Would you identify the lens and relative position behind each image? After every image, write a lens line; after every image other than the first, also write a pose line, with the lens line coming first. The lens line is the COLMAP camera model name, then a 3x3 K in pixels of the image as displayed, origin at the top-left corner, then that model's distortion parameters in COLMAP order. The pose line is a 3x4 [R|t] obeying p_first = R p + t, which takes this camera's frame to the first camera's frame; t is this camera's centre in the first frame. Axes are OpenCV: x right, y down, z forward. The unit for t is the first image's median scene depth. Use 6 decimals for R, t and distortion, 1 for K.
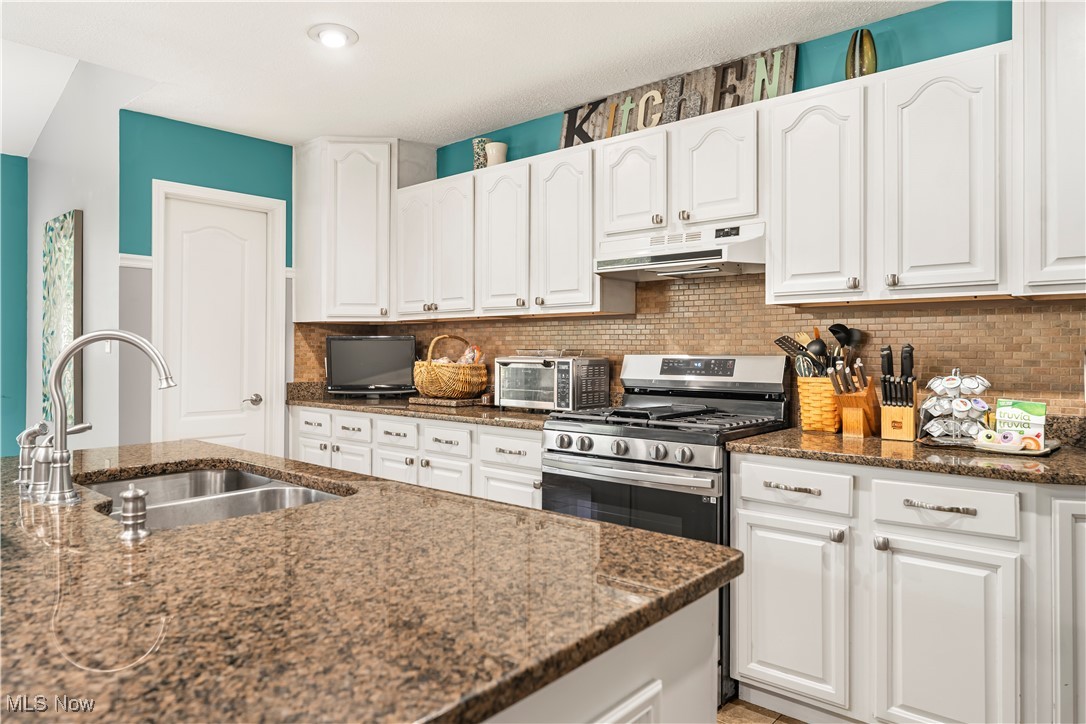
lens RADIAL K [[692.3, 0, 546.1], [0, 692.3, 343.6], [0, 0, 1]] dist [0.007576, 0.000187]
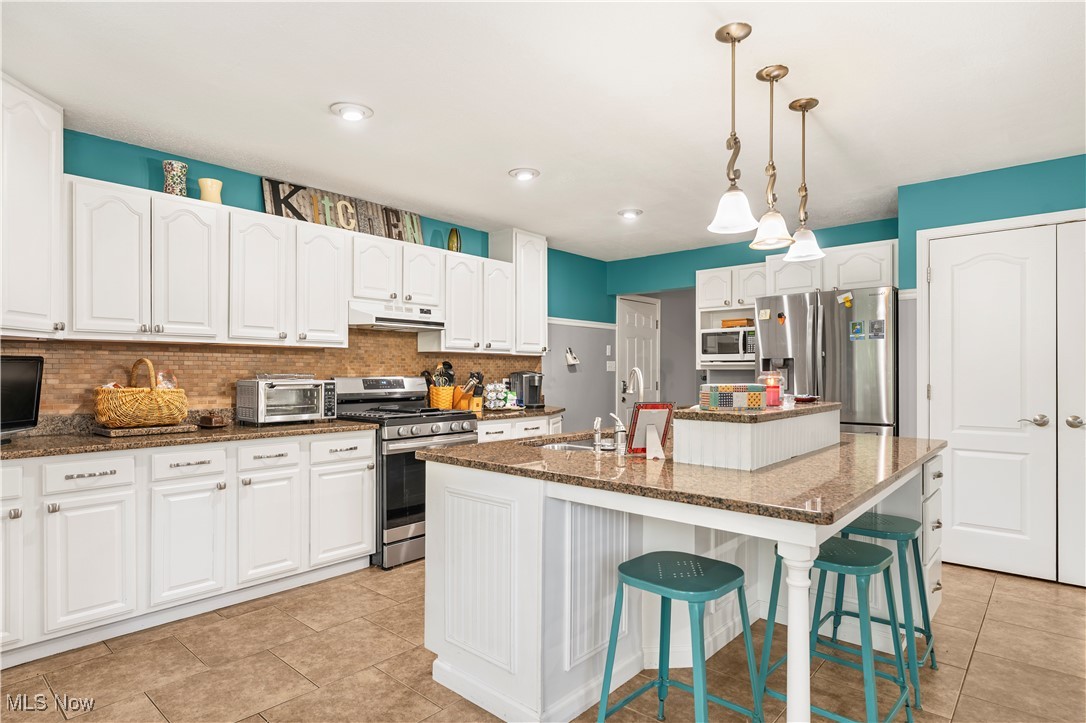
lens RADIAL K [[573.6, 0, 534.3], [0, 573.6, 378.2], [0, 0, 1]] dist [-0.002693, 0.000858]
pose [[0.028553, -0.013409, 0.999502, -1.080825], [-0.011141, 0.999844, 0.013732, -0.003297], [-0.999530, -0.011528, 0.028399, 0.551361]]
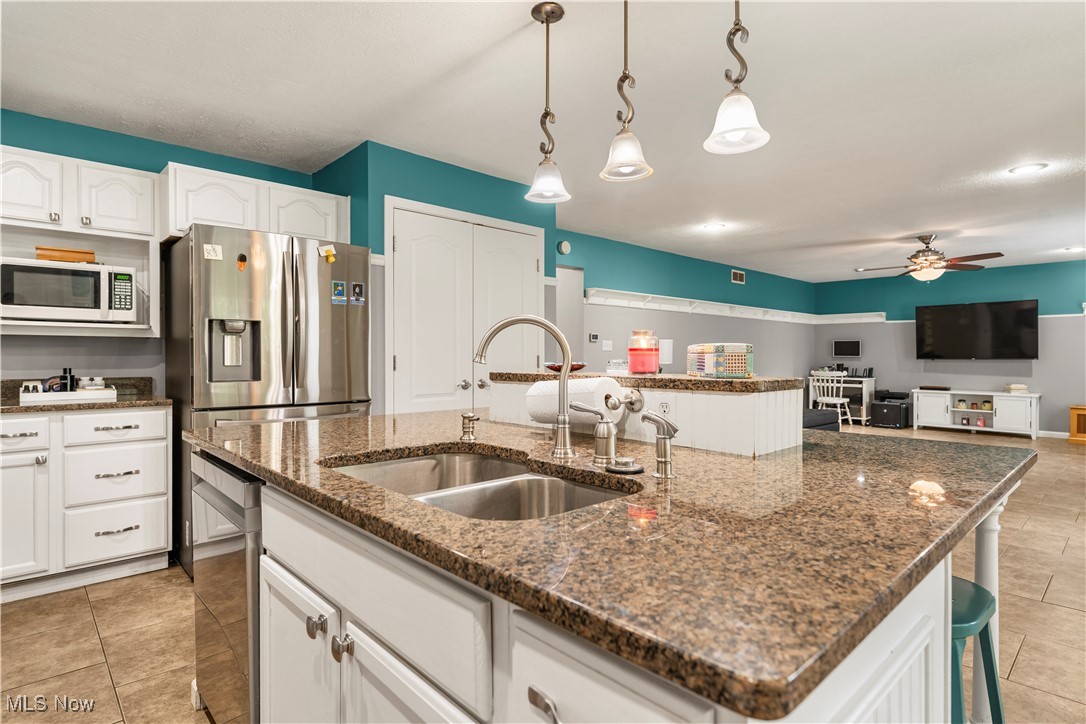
lens RADIAL K [[573.6, 0, 547.5], [0, 573.6, 356.0], [0, 0, 1]] dist [-0.002693, 0.000858]
pose [[-0.994164, -0.004667, 0.107780, -0.341543], [-0.005527, 0.999955, -0.007687, 0.024044], [-0.107739, -0.008238, -0.994145, 0.873754]]
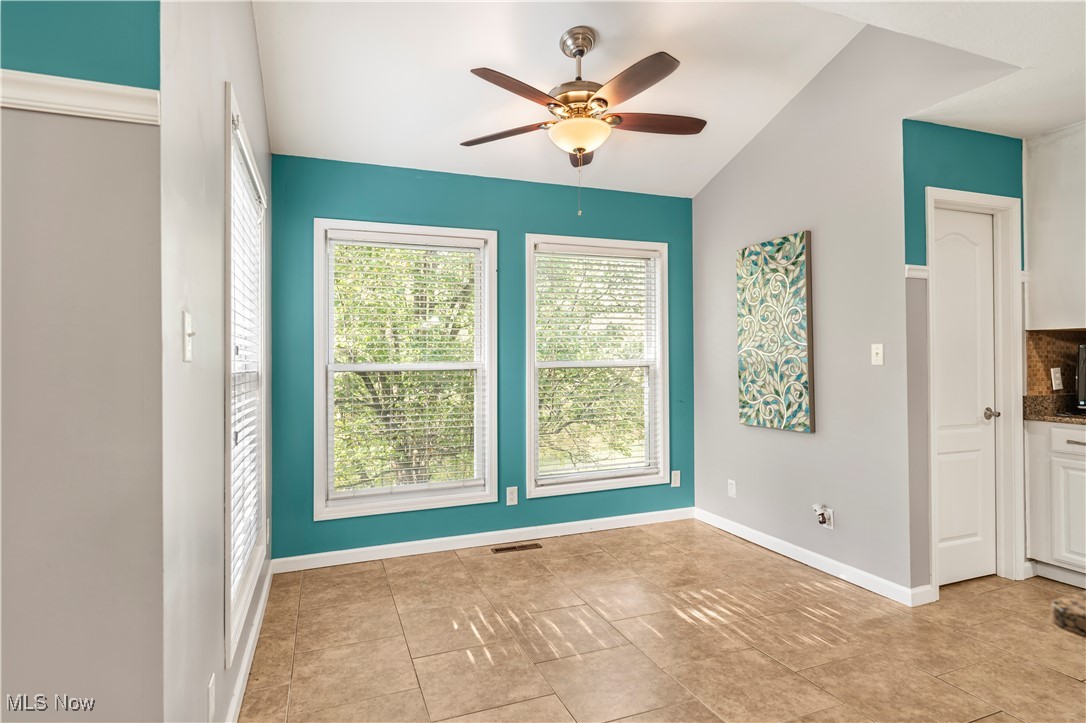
lens RADIAL K [[573.6, 0, 523.8], [0, 573.6, 343.7], [0, 0, 1]] dist [-0.002693, 0.000858]
pose [[0.870988, -0.021423, -0.490836, -0.752750], [0.014654, 0.999737, -0.017632, -0.012100], [0.491085, 0.008164, 0.871073, 0.018118]]
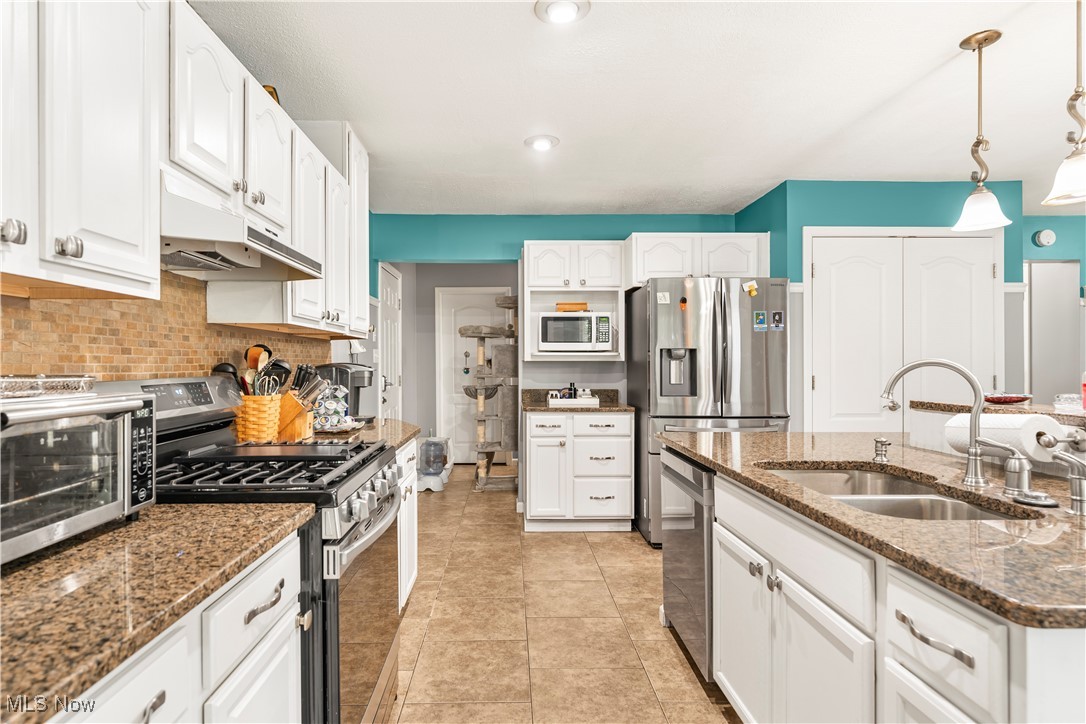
lens RADIAL K [[573.6, 0, 513.2], [0, 573.6, 363.2], [0, 0, 1]] dist [-0.002693, 0.000858]
pose [[-0.657645, -0.003330, 0.753321, -0.410539], [-0.009250, 0.999951, -0.003655, 0.000304], [-0.753271, -0.009372, -0.657643, 1.044759]]
